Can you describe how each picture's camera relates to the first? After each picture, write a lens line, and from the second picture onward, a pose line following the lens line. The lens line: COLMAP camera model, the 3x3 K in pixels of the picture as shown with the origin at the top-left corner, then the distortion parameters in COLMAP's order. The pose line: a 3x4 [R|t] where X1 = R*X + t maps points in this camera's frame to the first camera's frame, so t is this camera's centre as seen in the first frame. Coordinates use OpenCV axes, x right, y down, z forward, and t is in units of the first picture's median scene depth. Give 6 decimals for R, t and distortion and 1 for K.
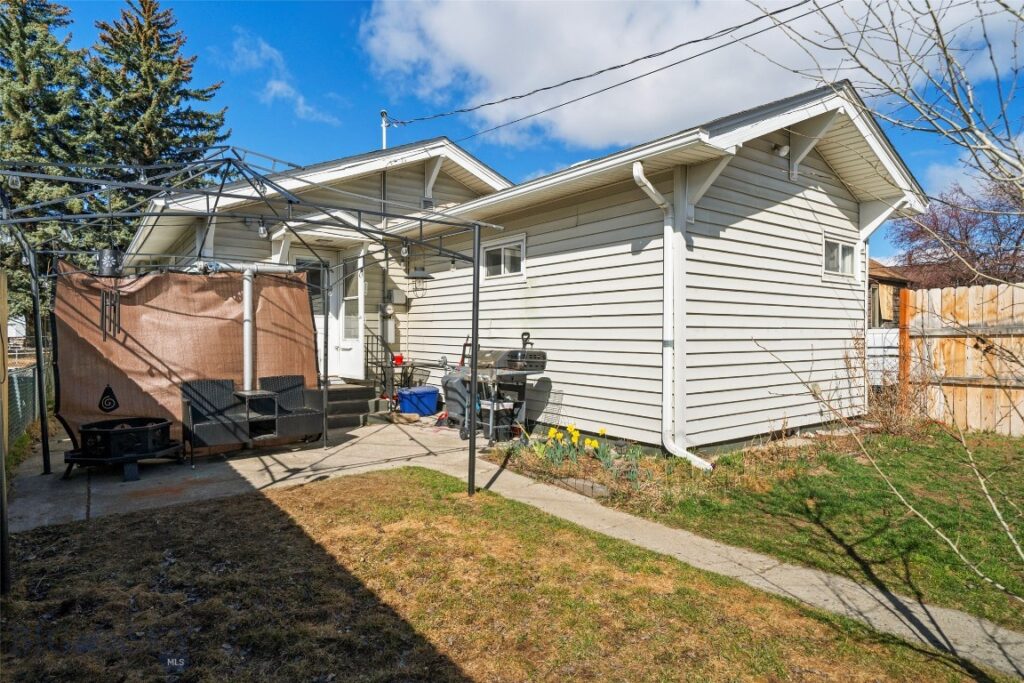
lens RADIAL K [[578.8, 0, 514.5], [0, 578.8, 336.2], [0, 0, 1]] dist [-0.003273, 0.002065]
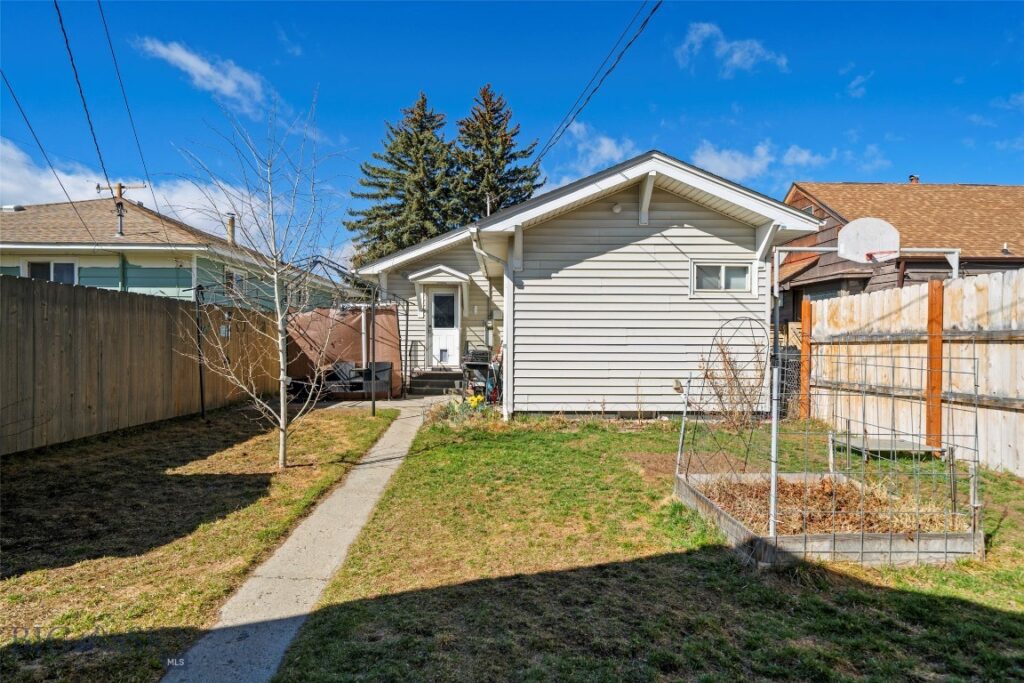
lens RADIAL K [[578.8, 0, 513.7], [0, 578.8, 343.1], [0, 0, 1]] dist [-0.003273, 0.002065]
pose [[0.797693, 0.006303, -0.603031, 0.939463], [-0.004012, 0.999979, 0.005145, -0.003696], [0.603051, -0.001685, 0.797701, -0.216954]]
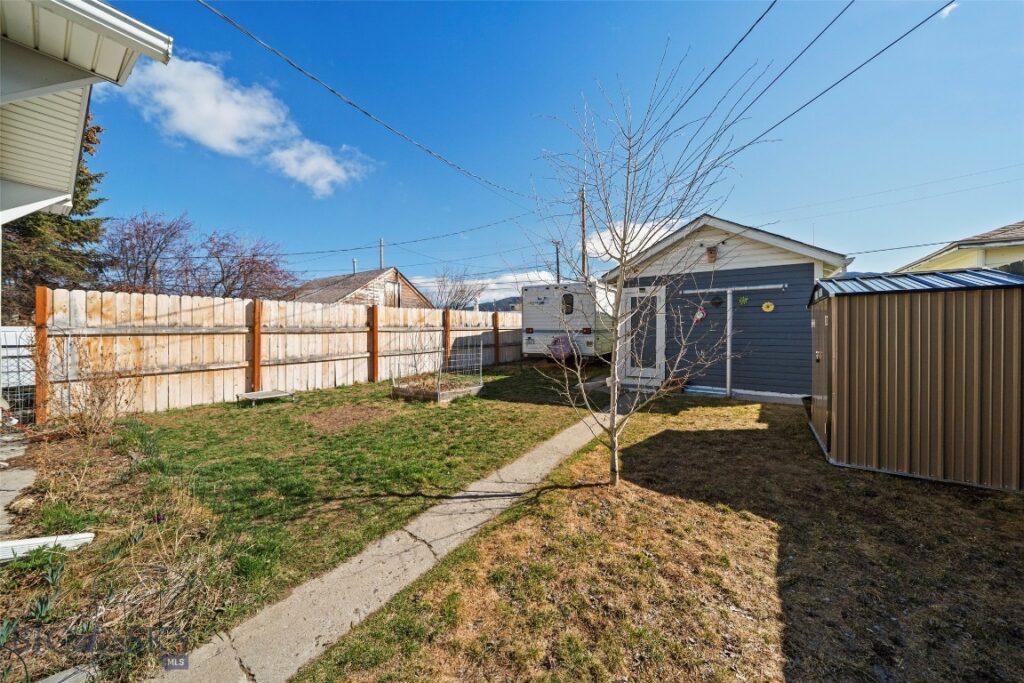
lens RADIAL K [[349.0, 0, 512.3], [0, 349.0, 336.9], [0, 0, 1]] dist [-0.004762, -0.000378]
pose [[-0.315326, -0.006383, 0.948962, -0.126316], [-0.002397, 0.999980, 0.005929, -0.001993], [-0.948980, -0.000405, -0.315335, 0.460158]]
